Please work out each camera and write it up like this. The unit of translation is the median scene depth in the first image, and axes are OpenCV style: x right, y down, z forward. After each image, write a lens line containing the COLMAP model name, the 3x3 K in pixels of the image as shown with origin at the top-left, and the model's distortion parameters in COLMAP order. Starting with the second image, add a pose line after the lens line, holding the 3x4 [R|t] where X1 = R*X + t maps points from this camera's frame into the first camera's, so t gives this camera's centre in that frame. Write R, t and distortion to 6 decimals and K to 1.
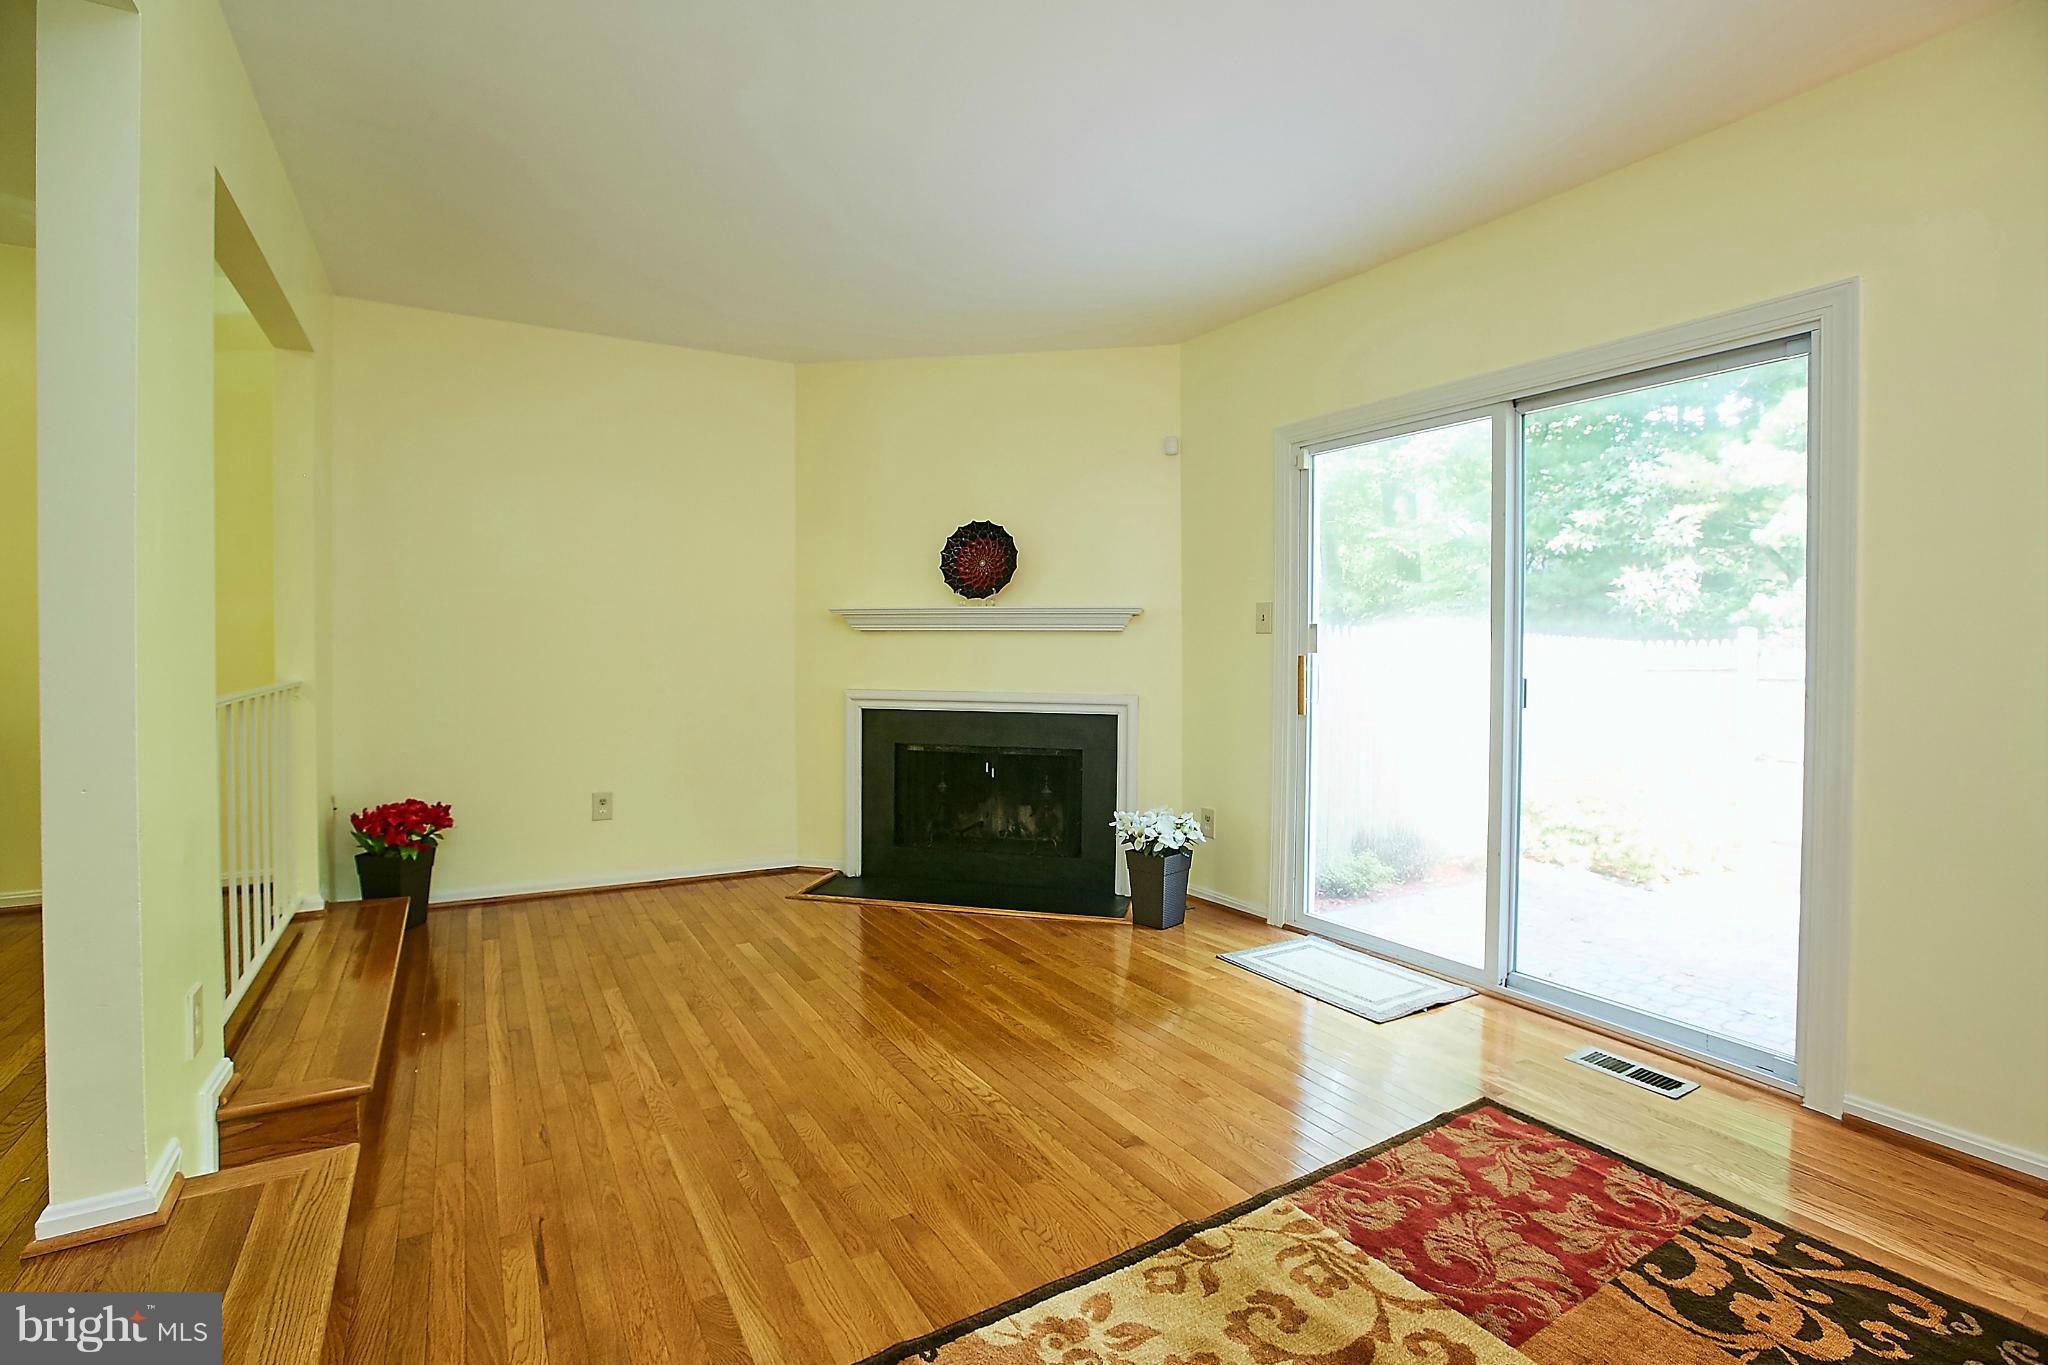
lens RADIAL K [[934.6, 0, 1023.1], [0, 934.6, 667.9], [0, 0, 1]] dist [-0.054136, 0.017240]
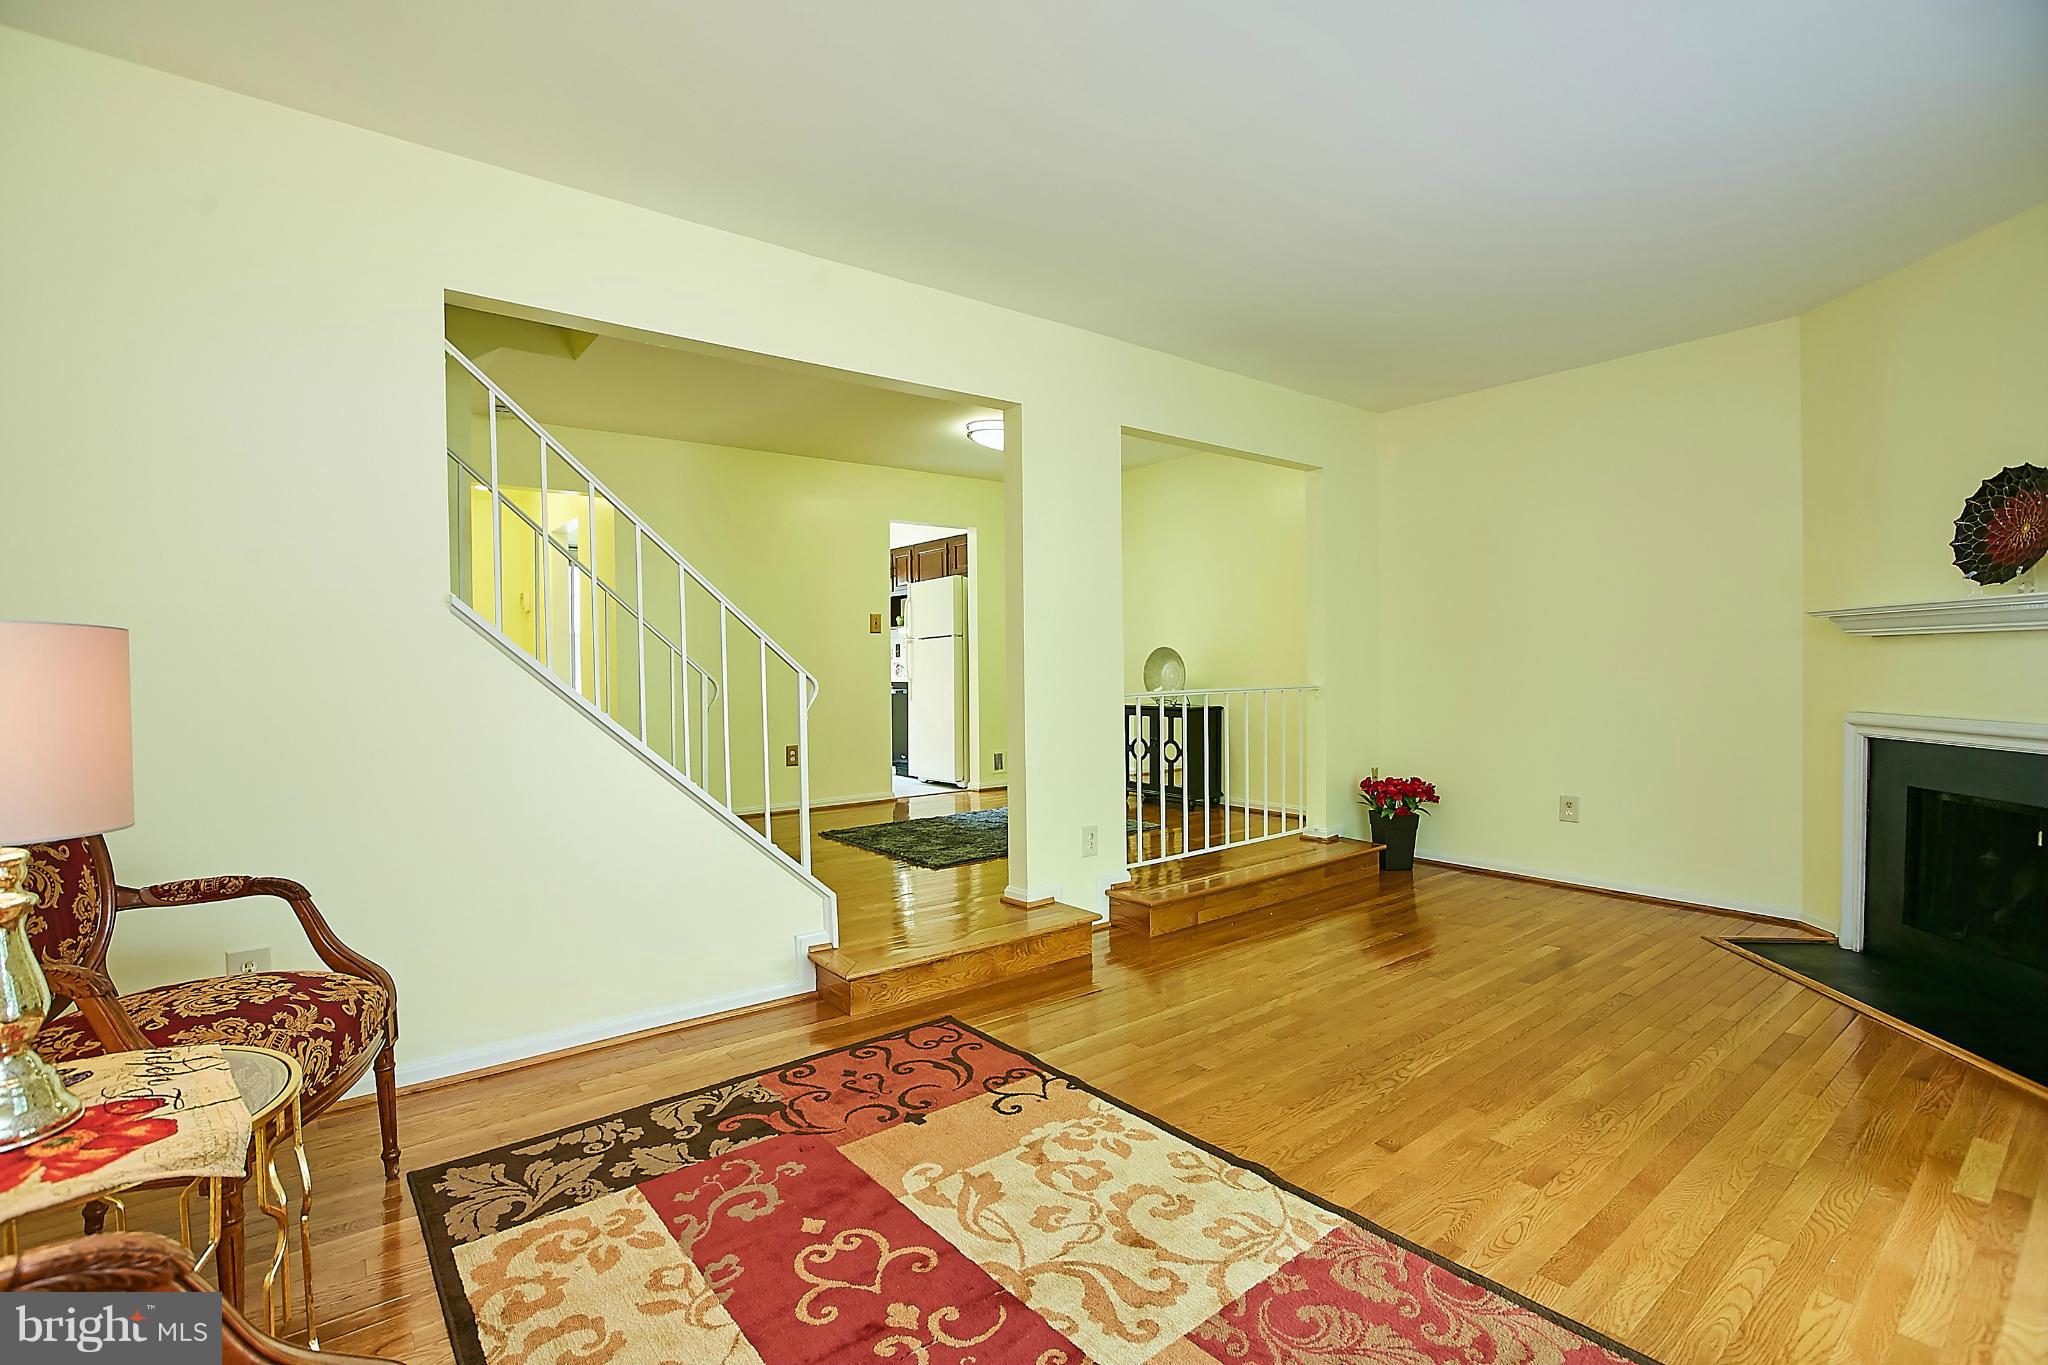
lens RADIAL K [[934.6, 0, 1023.1], [0, 934.6, 667.9], [0, 0, 1]] dist [-0.054136, 0.017240]
pose [[0.135185, -0.003437, -0.990814, 0.826003], [-0.010109, 0.999937, -0.004848, -0.004559], [0.990769, 0.010672, 0.135141, 0.352598]]
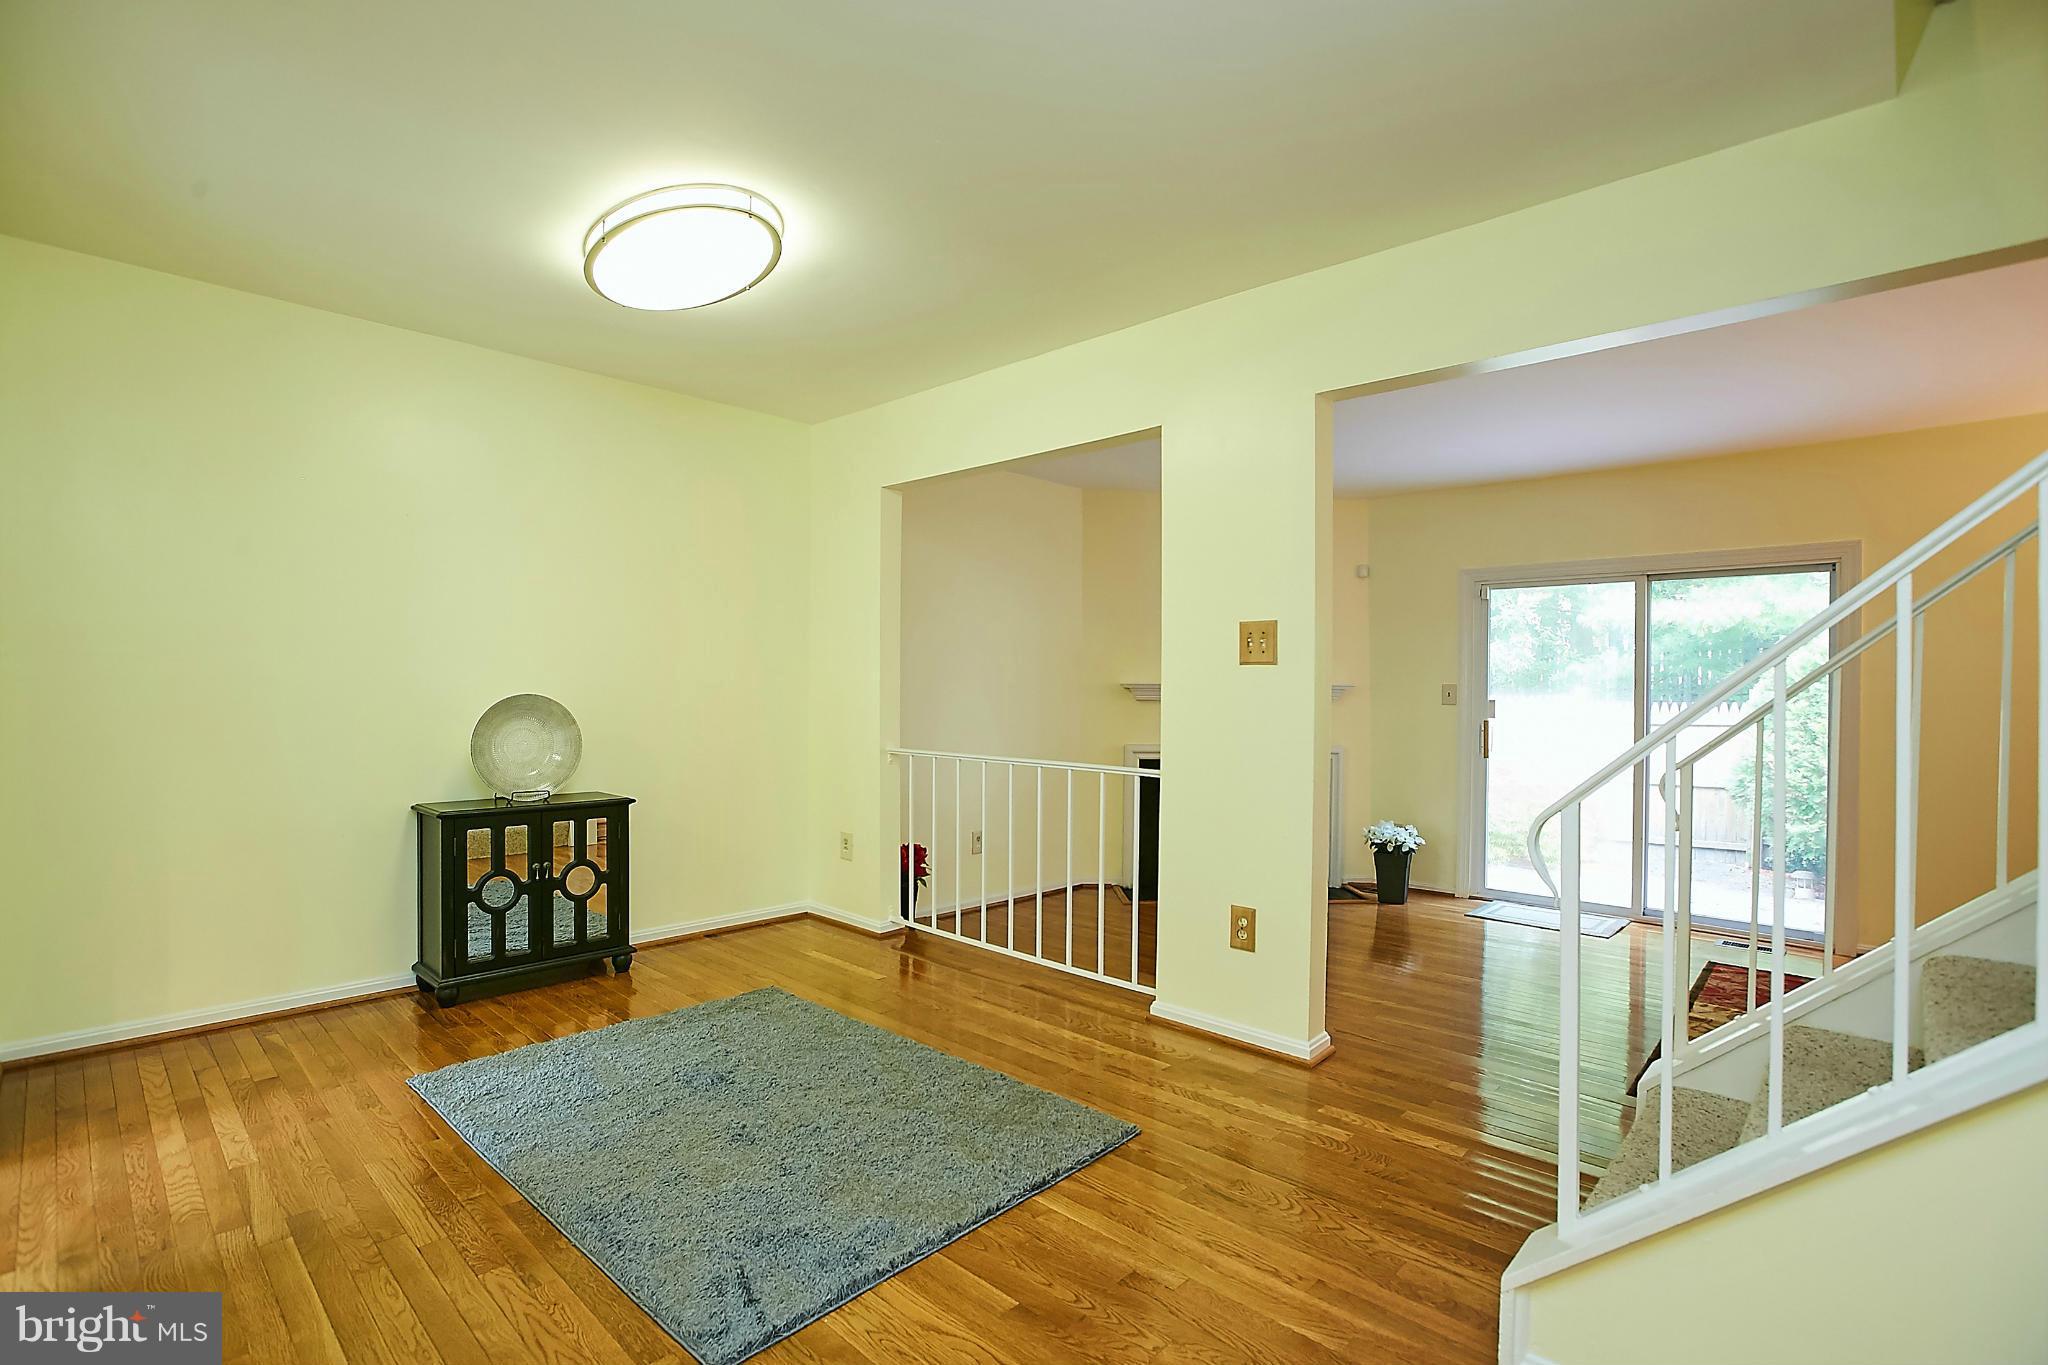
lens RADIAL K [[958.7, 0, 1025.0], [0, 958.7, 690.6], [0, 0, 1]] dist [-0.034523, 0.010661]
pose [[0.959995, -0.000153, 0.280016, -1.174926], [0.004542, 0.999877, -0.015024, -0.056499], [-0.279979, 0.015695, 0.959878, -0.405731]]
